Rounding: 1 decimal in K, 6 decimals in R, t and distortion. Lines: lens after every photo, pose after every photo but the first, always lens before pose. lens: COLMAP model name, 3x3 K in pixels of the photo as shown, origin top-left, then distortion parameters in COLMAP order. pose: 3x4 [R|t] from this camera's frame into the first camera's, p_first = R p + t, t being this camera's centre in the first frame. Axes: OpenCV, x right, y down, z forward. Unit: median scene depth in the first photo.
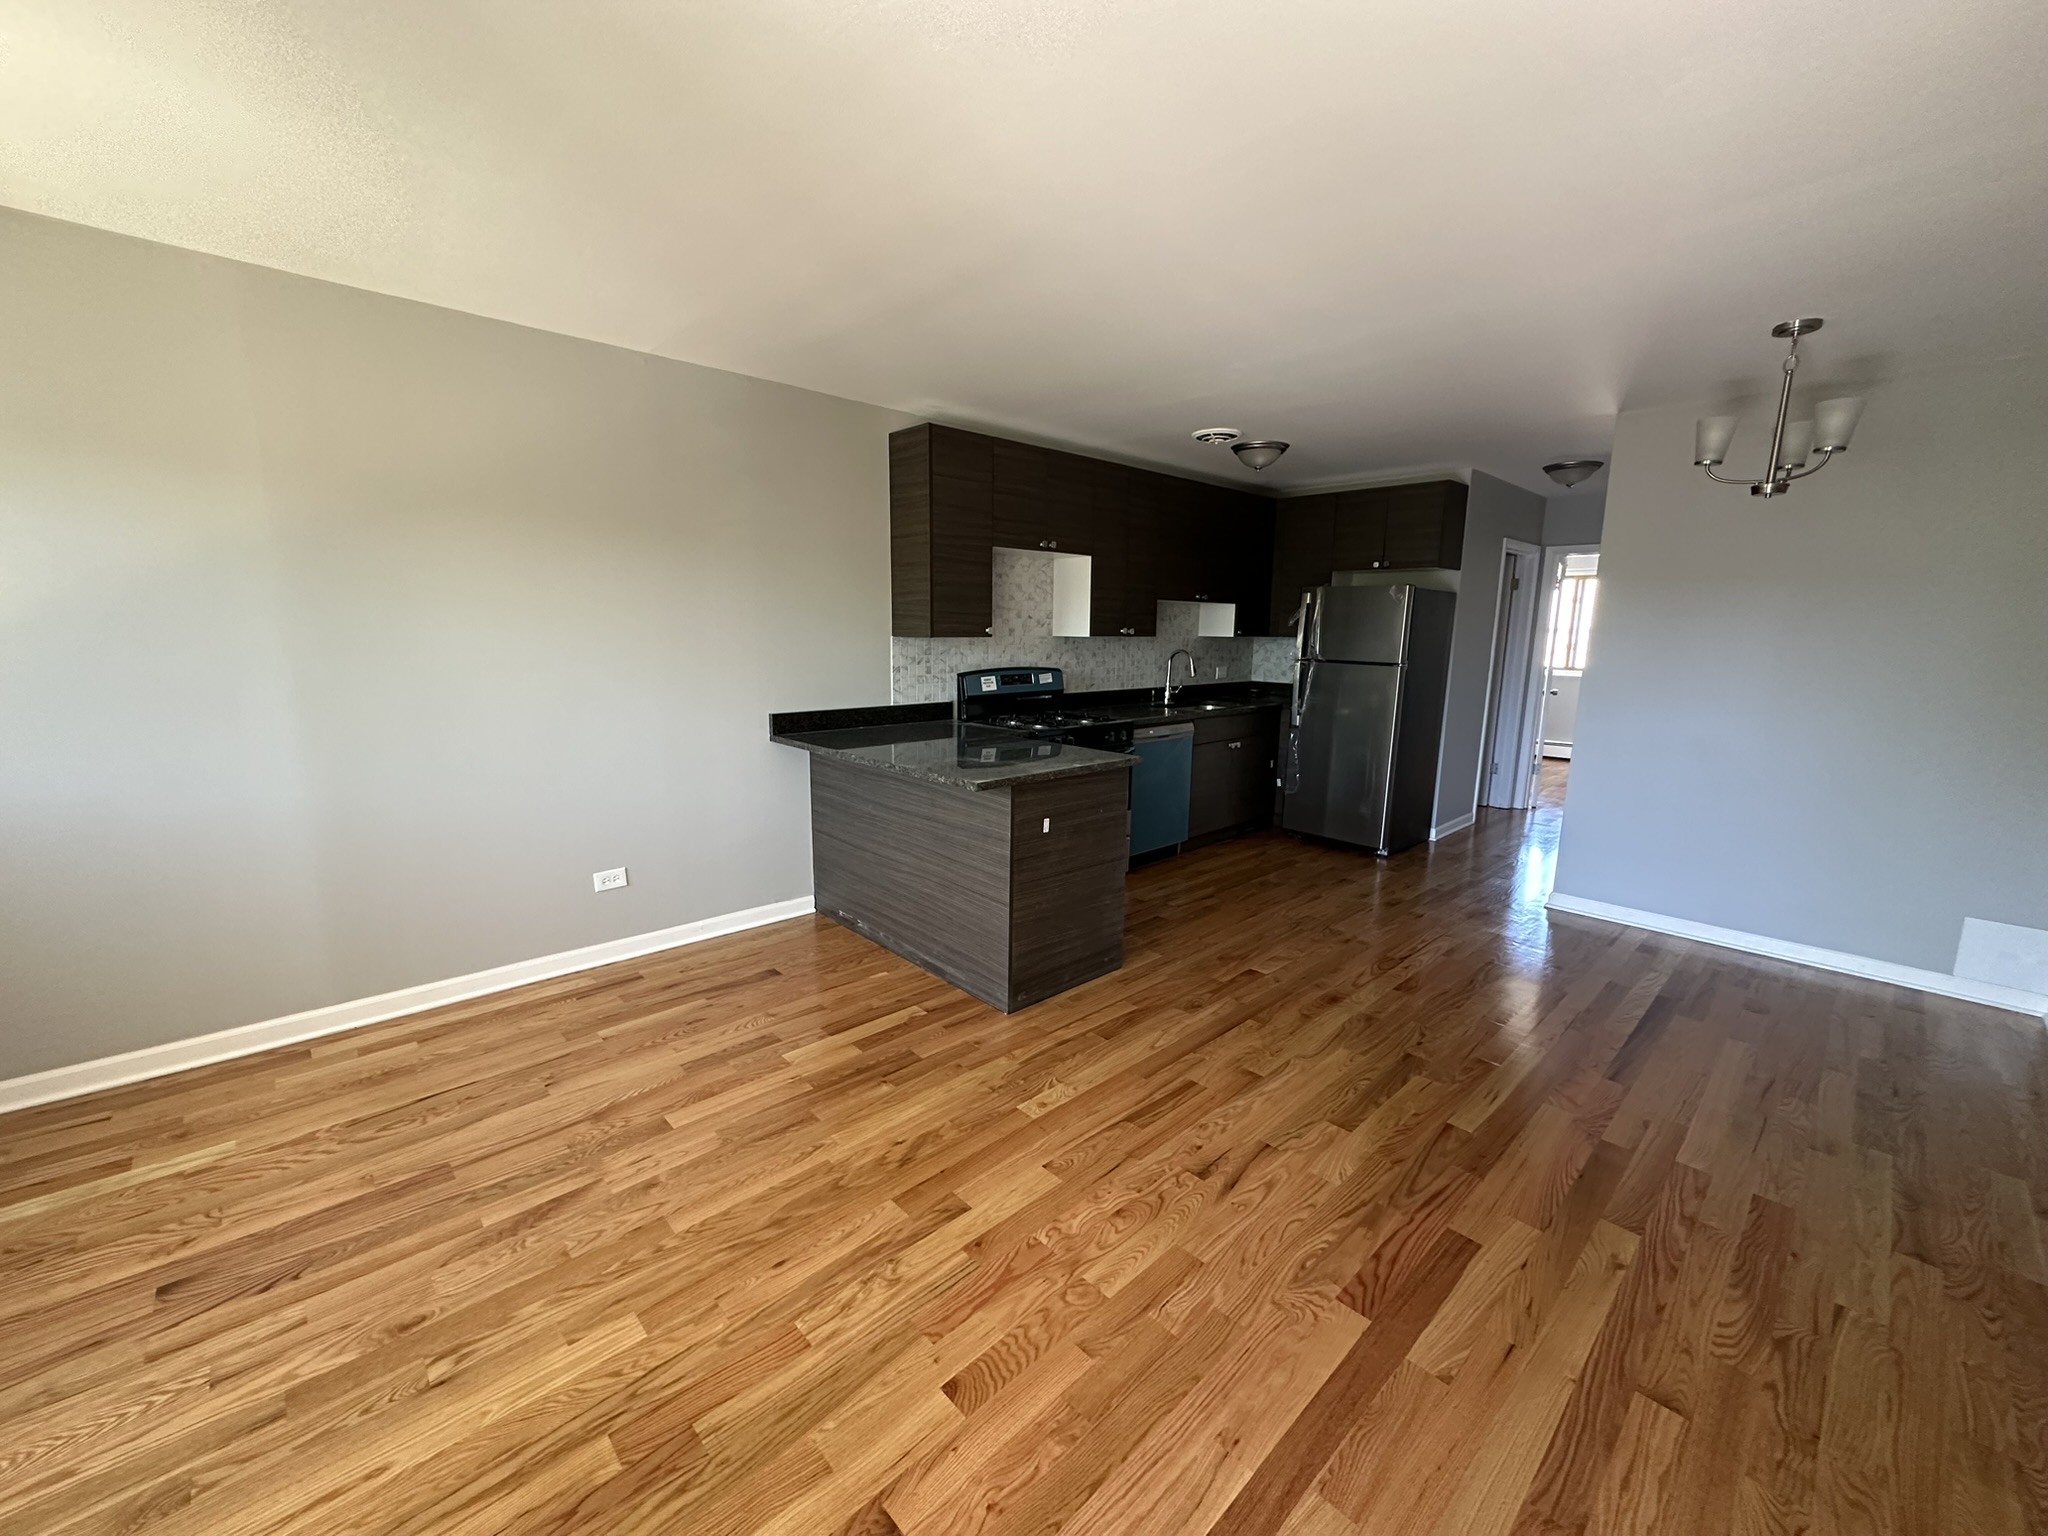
lens RADIAL K [[815.0, 0, 1026.1], [0, 815.0, 767.9], [0, 0, 1]] dist [-0.005503, 0.001171]
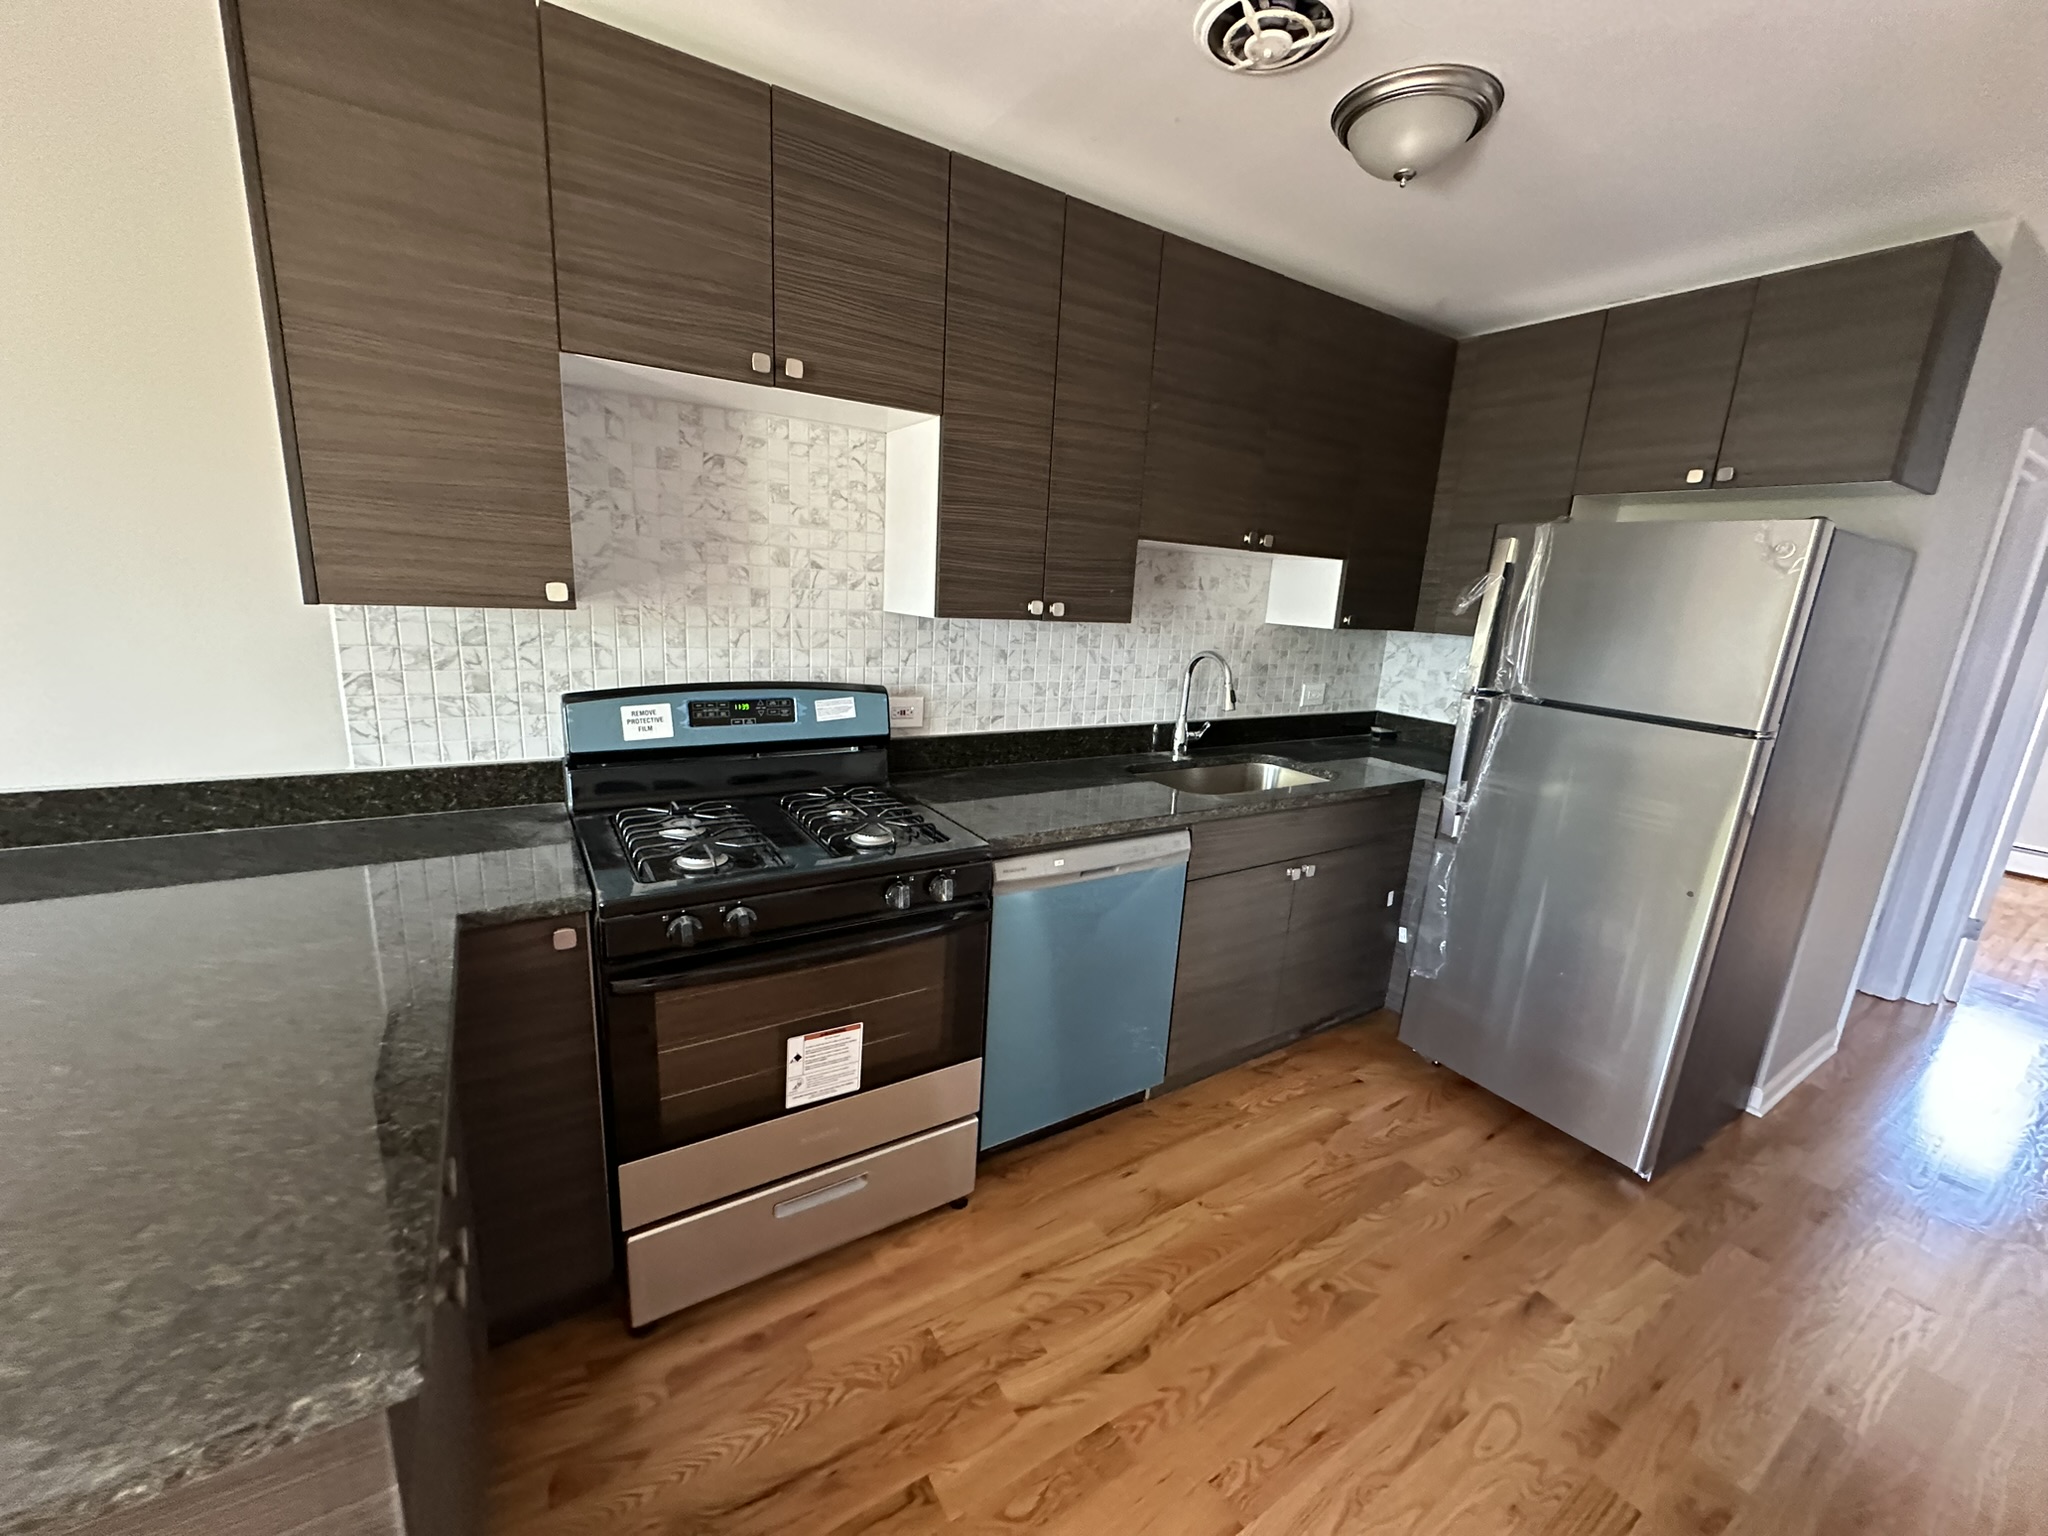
lens RADIAL K [[815.0, 0, 1024.9], [0, 815.0, 766.9], [0, 0, 1]] dist [-0.005503, 0.001171]
pose [[0.981264, 0.083366, -0.173701, 0.191008], [-0.075474, 0.995814, 0.051565, -0.104239], [0.177273, -0.037489, 0.983448, 0.563594]]
